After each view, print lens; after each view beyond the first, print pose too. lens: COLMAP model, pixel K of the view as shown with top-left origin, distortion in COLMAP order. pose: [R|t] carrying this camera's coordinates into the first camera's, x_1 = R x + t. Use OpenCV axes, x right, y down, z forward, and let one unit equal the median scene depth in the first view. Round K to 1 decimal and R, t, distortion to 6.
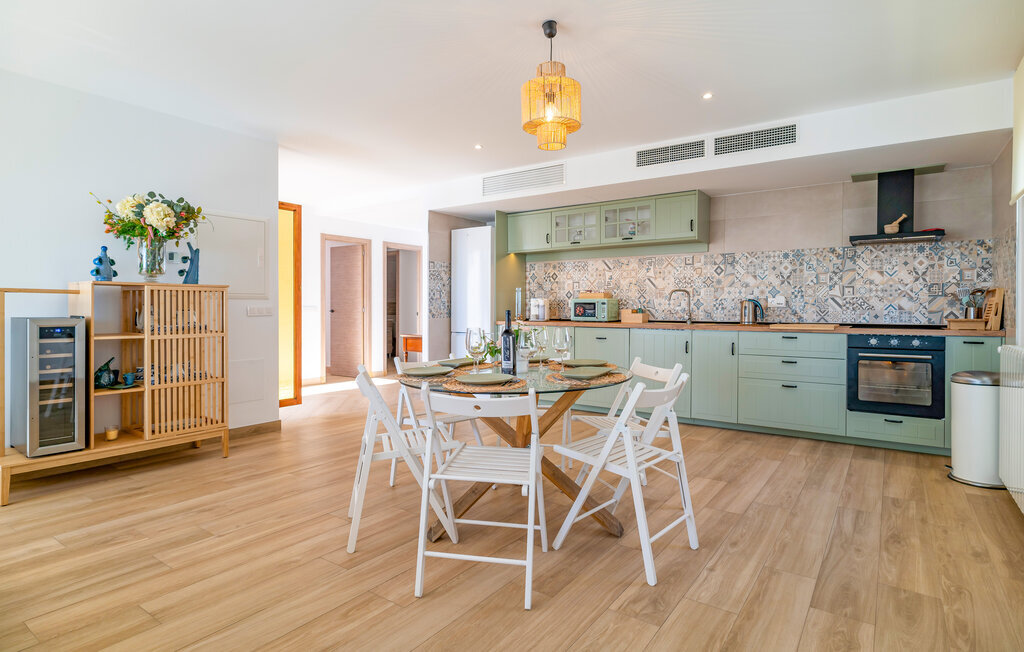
lens RADIAL K [[527.5, 0, 507.9], [0, 527.5, 318.7], [0, 0, 1]] dist [-0.003353, 0.000998]
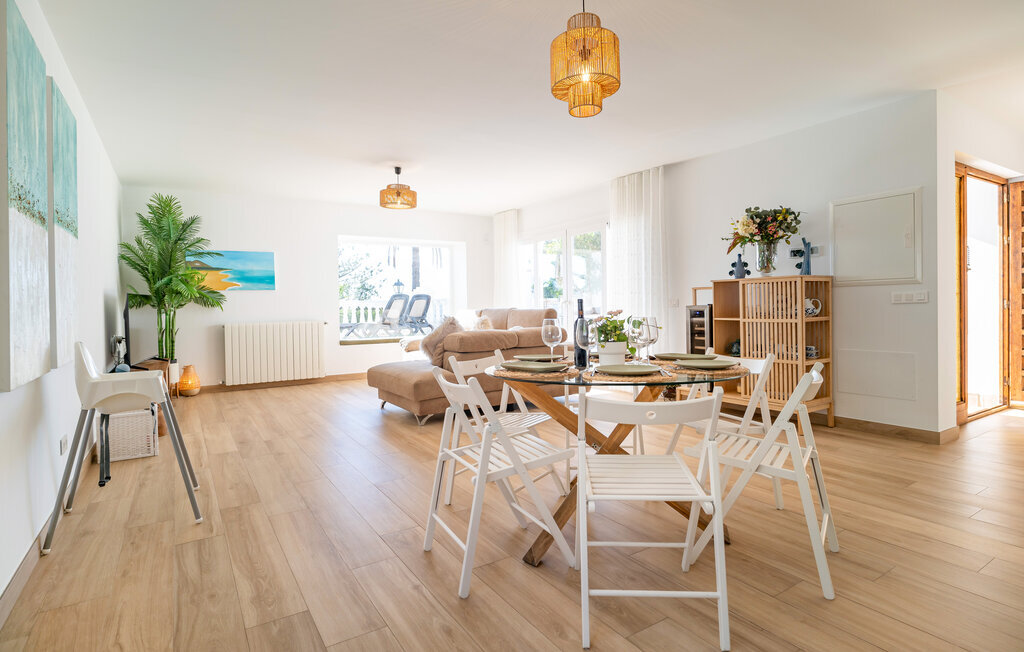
lens RADIAL K [[522.7, 0, 520.7], [0, 522.7, 311.5], [0, 0, 1]] dist [-0.002449, 0.000070]
pose [[-0.349253, 0.014328, -0.936919, 0.579464], [-0.003055, 0.999860, 0.016429, -0.004199], [0.937024, 0.008601, -0.349160, 0.741559]]
